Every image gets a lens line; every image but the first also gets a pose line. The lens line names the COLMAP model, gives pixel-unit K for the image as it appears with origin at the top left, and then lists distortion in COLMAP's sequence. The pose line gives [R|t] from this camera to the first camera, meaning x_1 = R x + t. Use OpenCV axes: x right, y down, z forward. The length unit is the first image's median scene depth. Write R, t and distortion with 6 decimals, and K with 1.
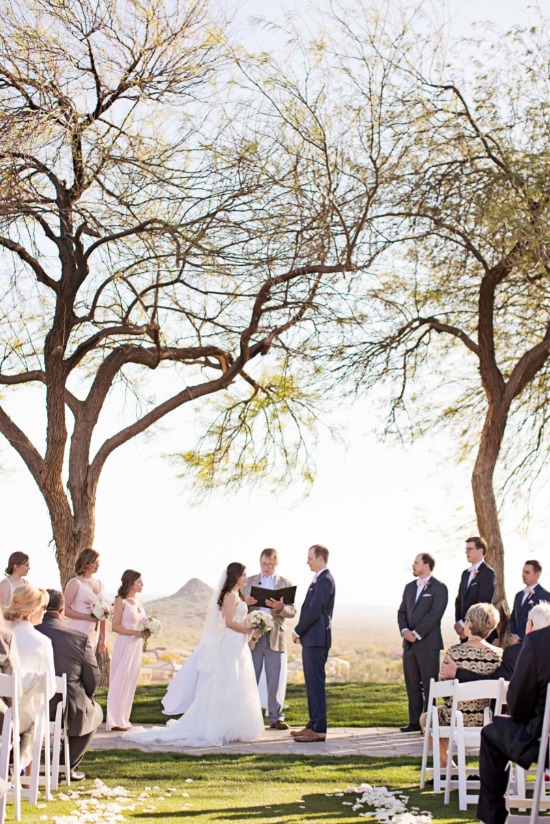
lens RADIAL K [[1210.4, 0, 275.0], [0, 1210.4, 412.0], [0, 0, 1]] dist [-0.176228, 0.486683]
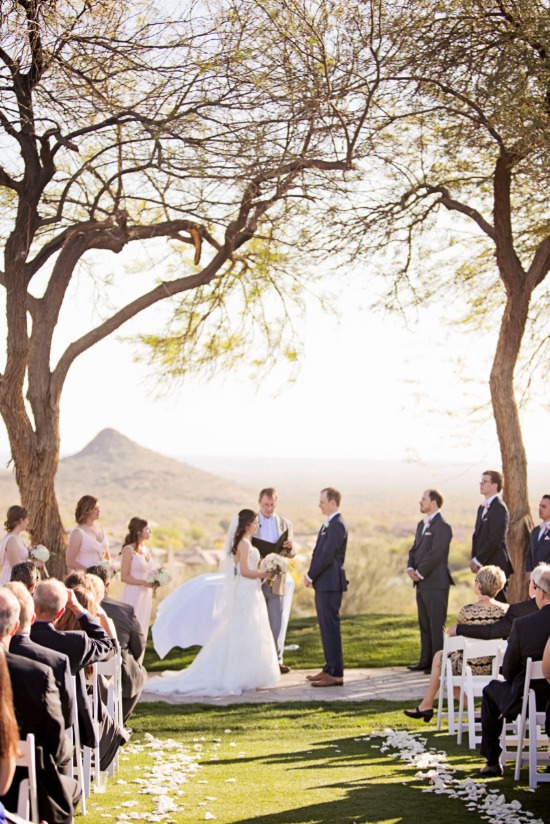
lens RADIAL K [[1694.3, 0, 275.0], [0, 1694.3, 412.0], [0, 0, 1]] dist [-0.231781, -0.174806]
pose [[0.999202, -0.029755, 0.026661, -0.029564], [0.026231, 0.991939, 0.123971, -0.084333], [-0.030135, -0.123173, 0.991928, -0.242921]]
